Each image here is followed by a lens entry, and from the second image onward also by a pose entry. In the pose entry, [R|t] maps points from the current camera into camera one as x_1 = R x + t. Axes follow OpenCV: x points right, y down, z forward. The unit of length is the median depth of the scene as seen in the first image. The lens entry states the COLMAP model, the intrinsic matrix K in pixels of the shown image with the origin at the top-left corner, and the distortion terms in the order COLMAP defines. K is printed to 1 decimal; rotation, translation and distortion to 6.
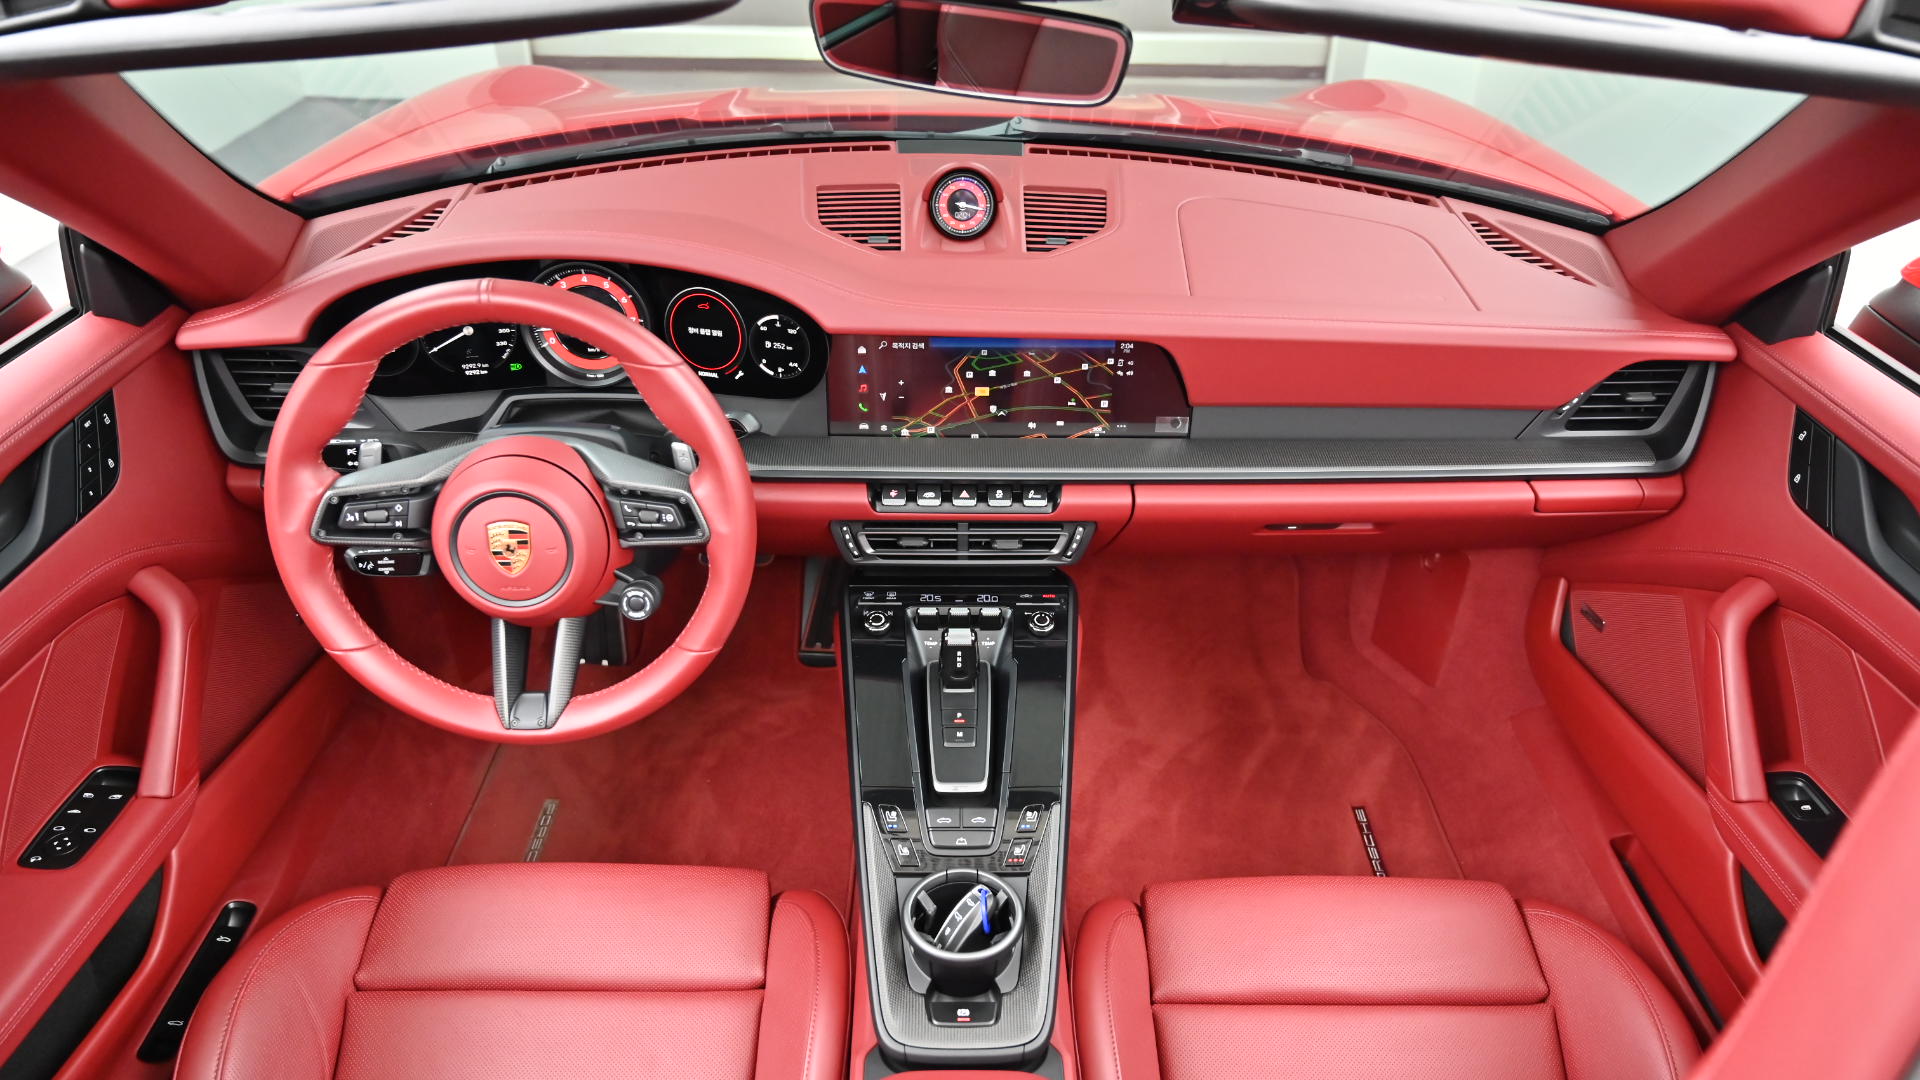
lens RADIAL K [[1298.8, 0, 960.5], [0, 1298.8, 544.5], [0, 0, 1]] dist [0.005196, 0.002175]
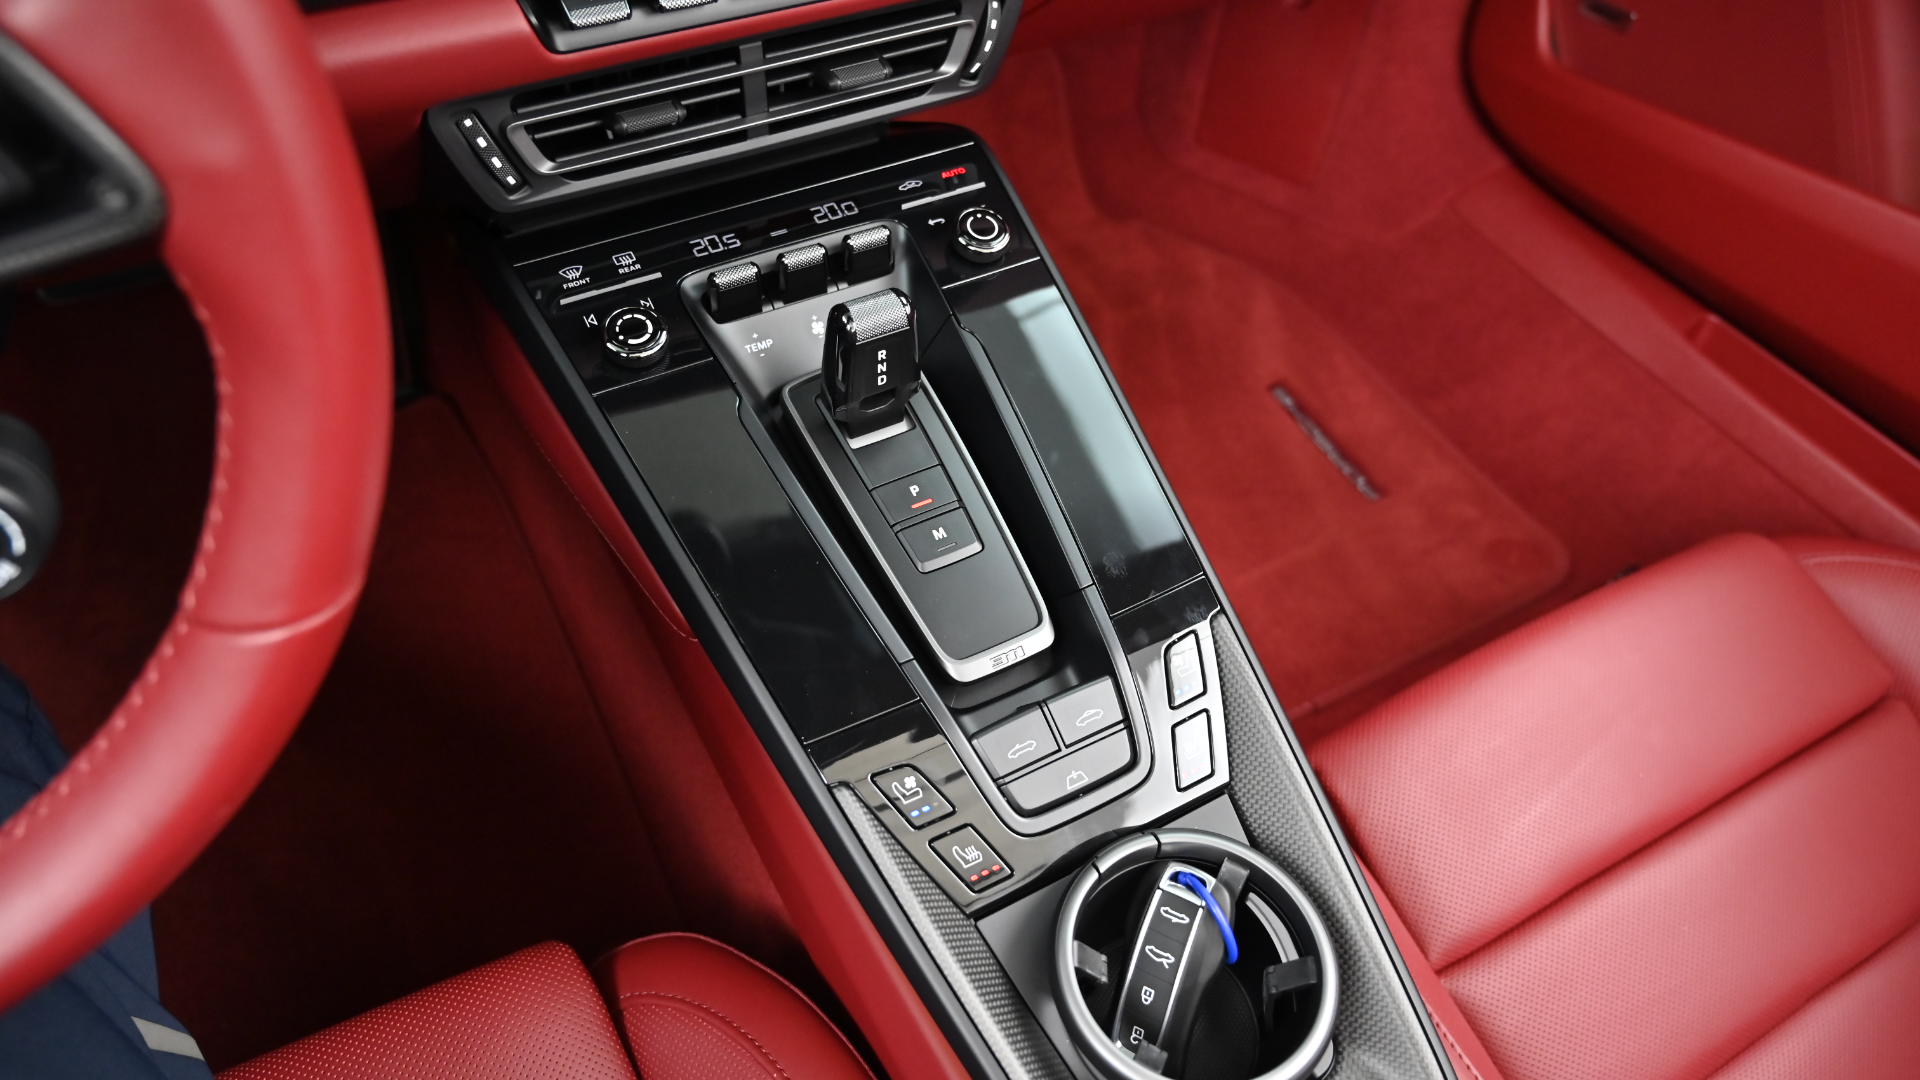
lens RADIAL K [[1298.8, 0, 955.2], [0, 1298.8, 534.2], [0, 0, 1]] dist [0.005196, 0.002175]
pose [[0.880947, -0.334657, 0.334571, -0.131250], [0.214607, 0.912666, 0.347827, -0.003962], [-0.421754, -0.234616, 0.875830, 0.567393]]
